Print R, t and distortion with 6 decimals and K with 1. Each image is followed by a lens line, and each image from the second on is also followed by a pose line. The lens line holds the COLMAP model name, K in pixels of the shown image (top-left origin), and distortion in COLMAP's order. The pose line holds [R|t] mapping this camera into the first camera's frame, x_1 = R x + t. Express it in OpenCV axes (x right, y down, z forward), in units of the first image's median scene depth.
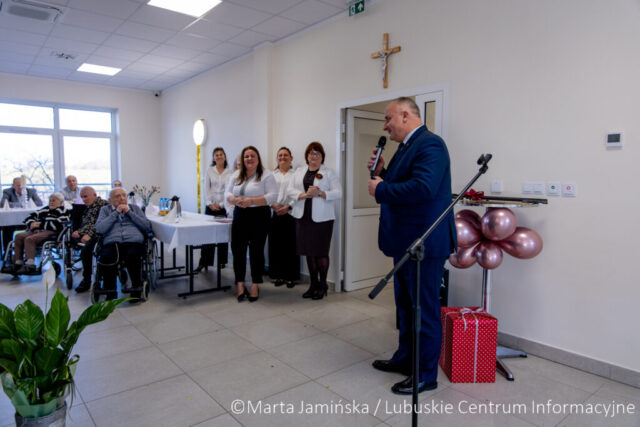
lens RADIAL K [[428.2, 0, 320.0], [0, 428.2, 213.5], [0, 0, 1]] dist [-0.006008, -0.006176]
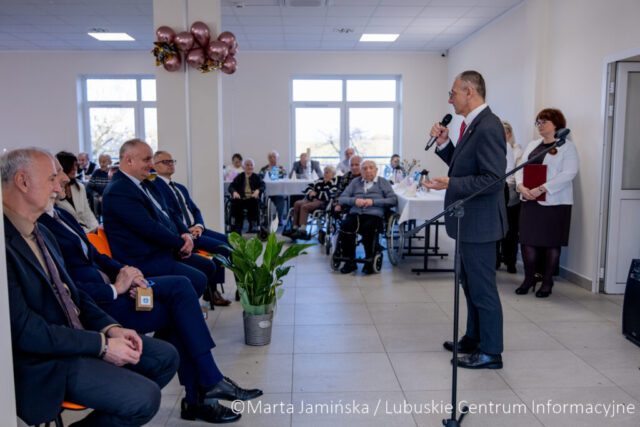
lens RADIAL K [[598.0, 0, 320.0], [0, 598.0, 213.5], [0, 0, 1]] dist [0.010169, 0.003571]
pose [[0.789386, 0.061620, -0.610796, 0.276091], [-0.047413, 0.998097, 0.039417, 0.013553], [0.612063, -0.002156, 0.790806, -0.180108]]
